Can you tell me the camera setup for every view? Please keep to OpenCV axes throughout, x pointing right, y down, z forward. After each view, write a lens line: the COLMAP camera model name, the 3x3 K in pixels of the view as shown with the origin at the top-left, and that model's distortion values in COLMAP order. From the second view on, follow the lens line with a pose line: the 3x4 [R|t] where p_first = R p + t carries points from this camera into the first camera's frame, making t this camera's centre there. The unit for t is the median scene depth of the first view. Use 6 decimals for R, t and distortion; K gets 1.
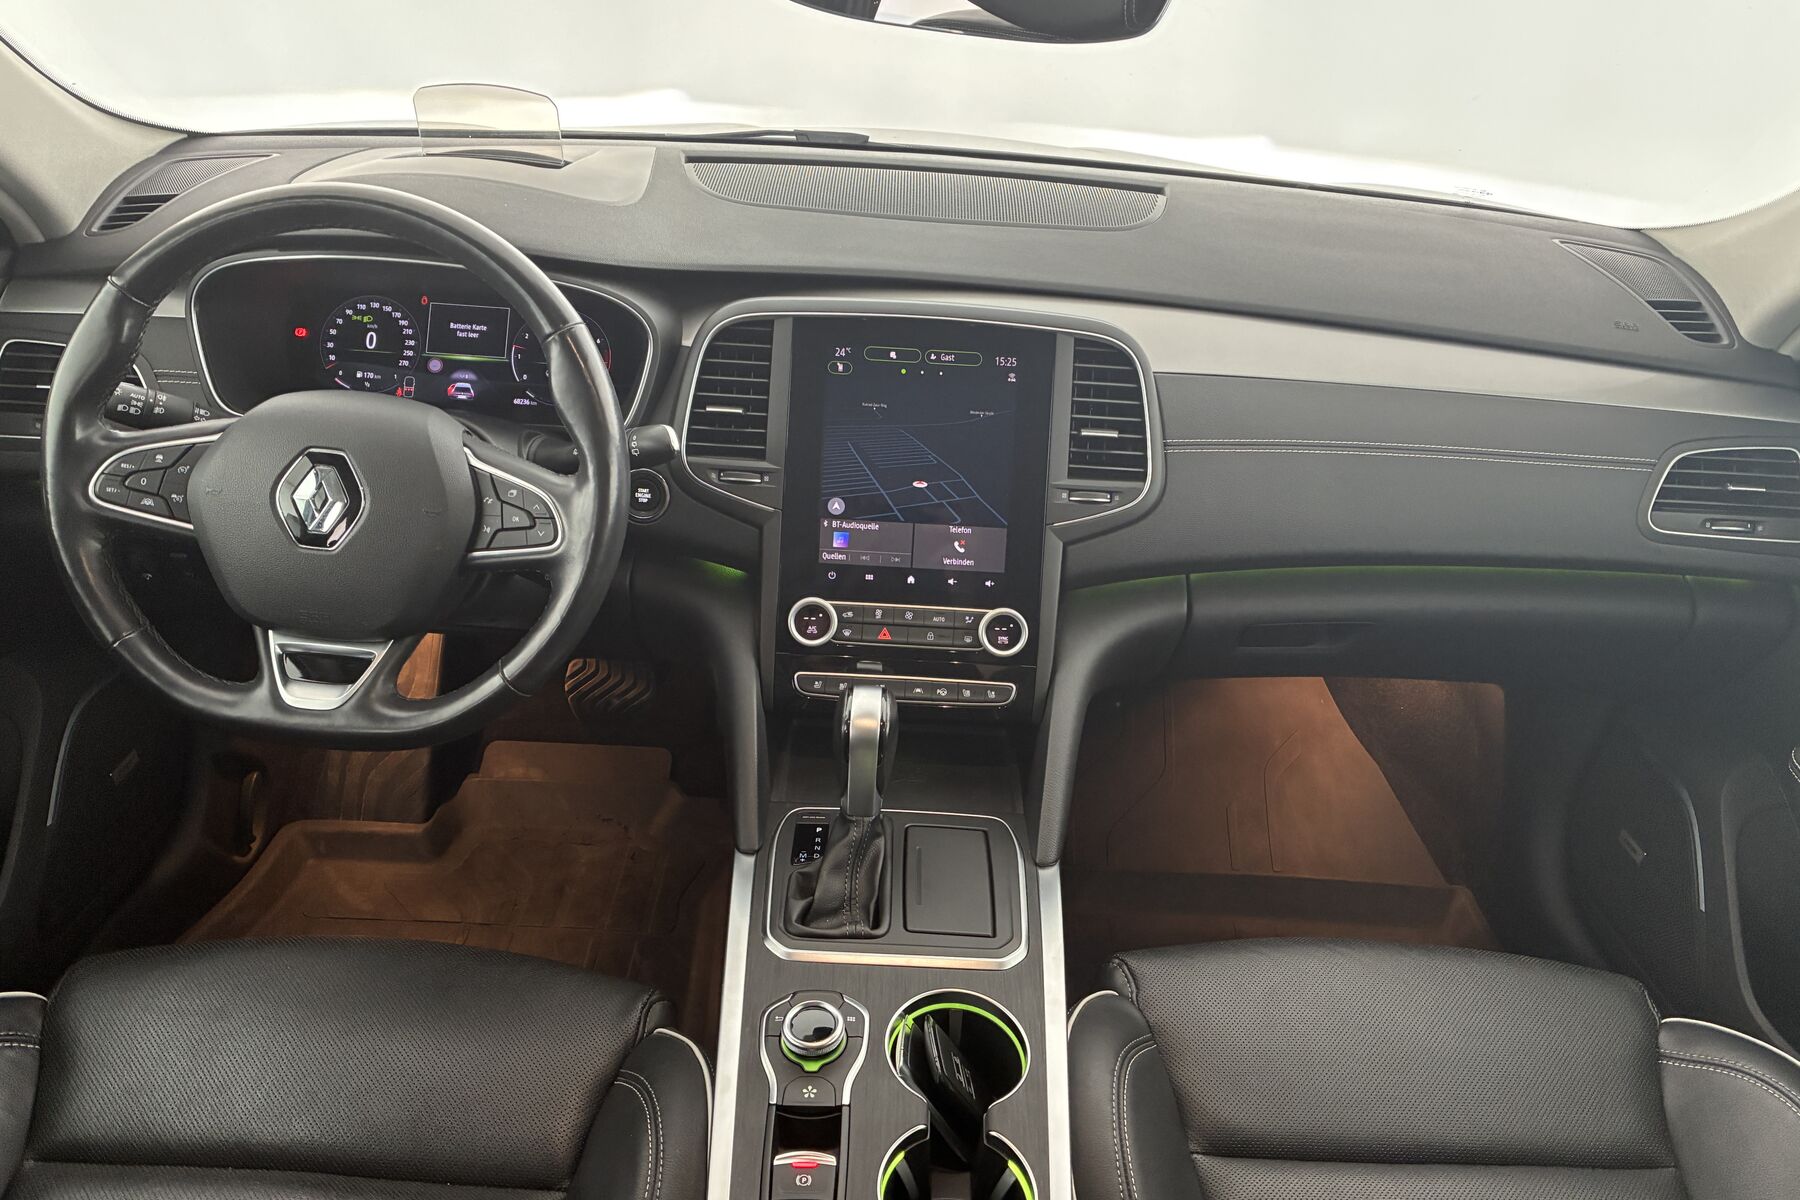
lens RADIAL K [[1376.4, 0, 911.5], [0, 1376.4, 584.6], [0, 0, 1]] dist [0.035788, -0.045517]
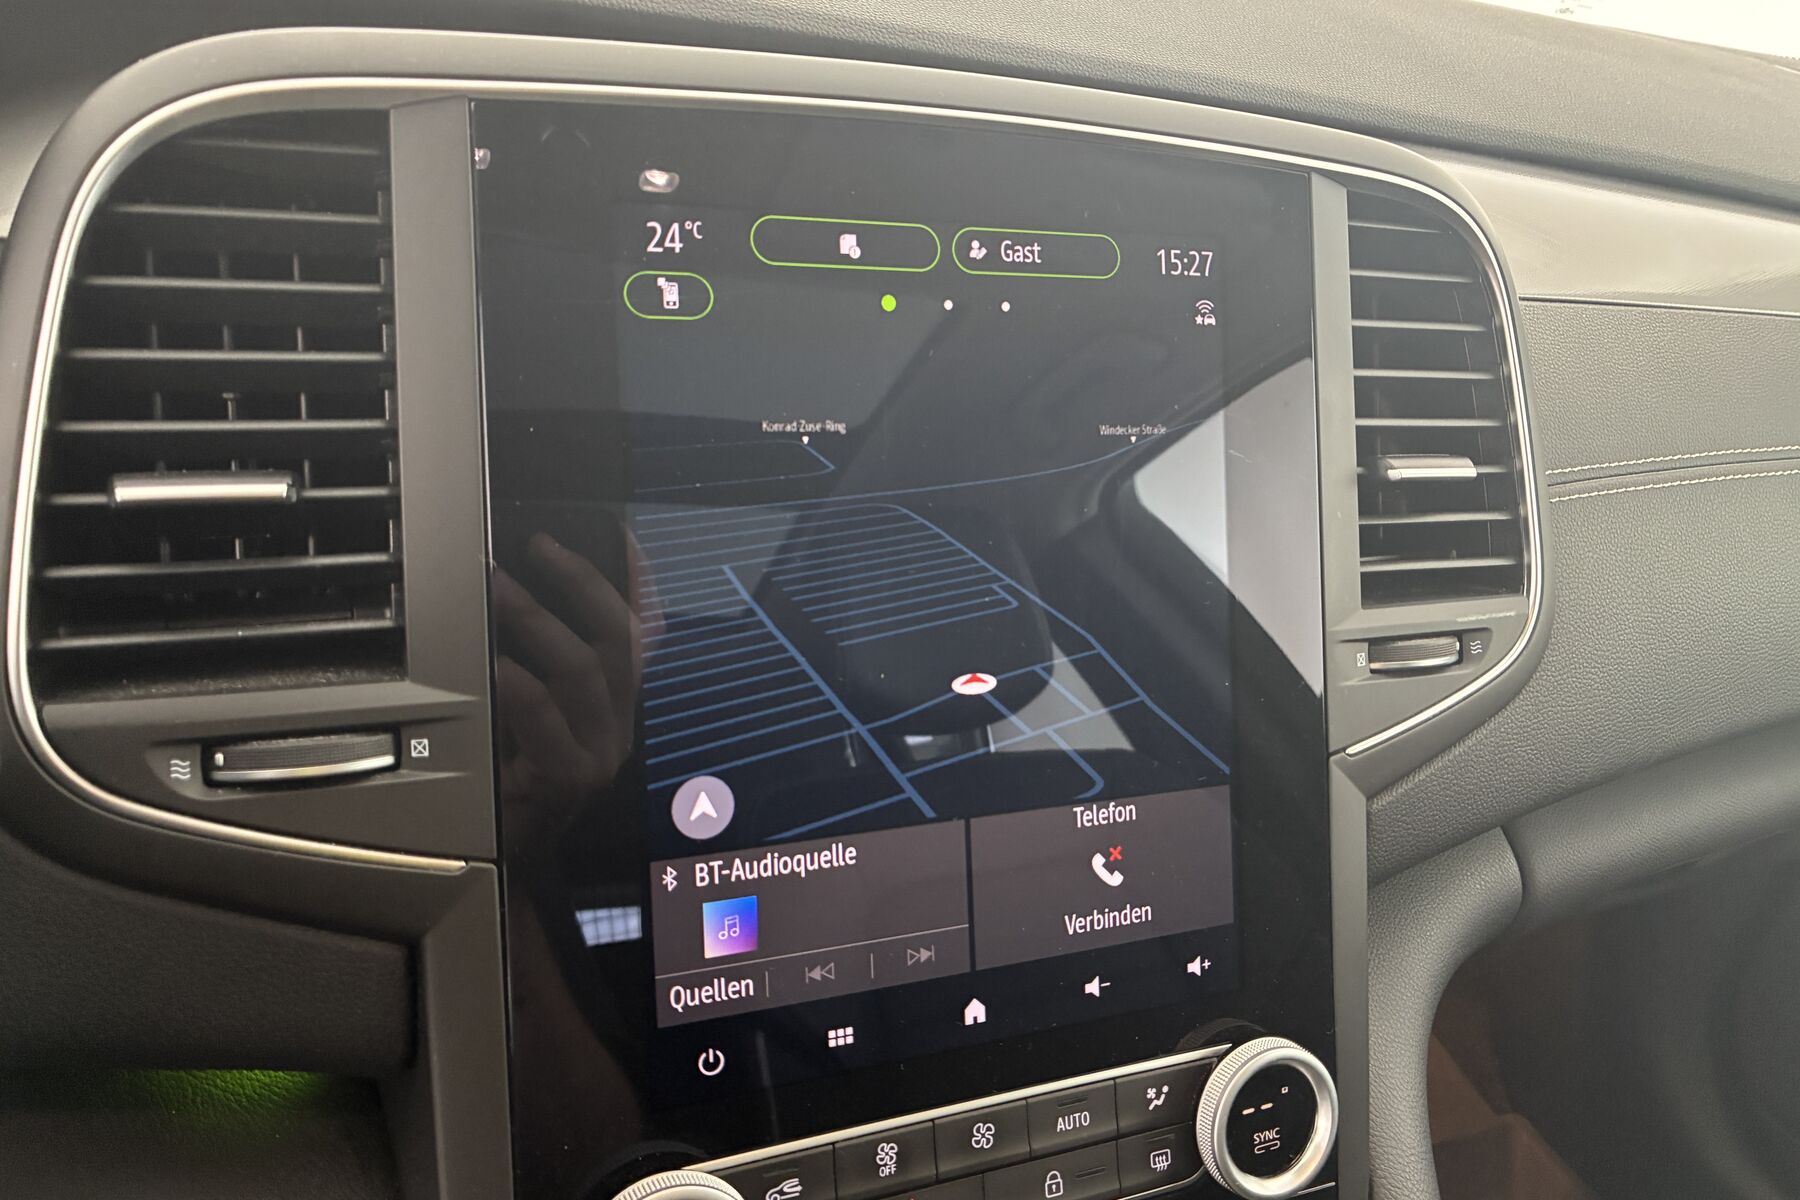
lens RADIAL K [[1376.4, 0, 907.9], [0, 1376.4, 579.8], [0, 0, 1]] dist [0.035788, -0.045517]
pose [[0.919950, -0.105692, 0.377519, -0.115157], [0.109482, 0.993923, 0.011475, -0.100281], [-0.376437, 0.030775, 0.925931, 0.732357]]
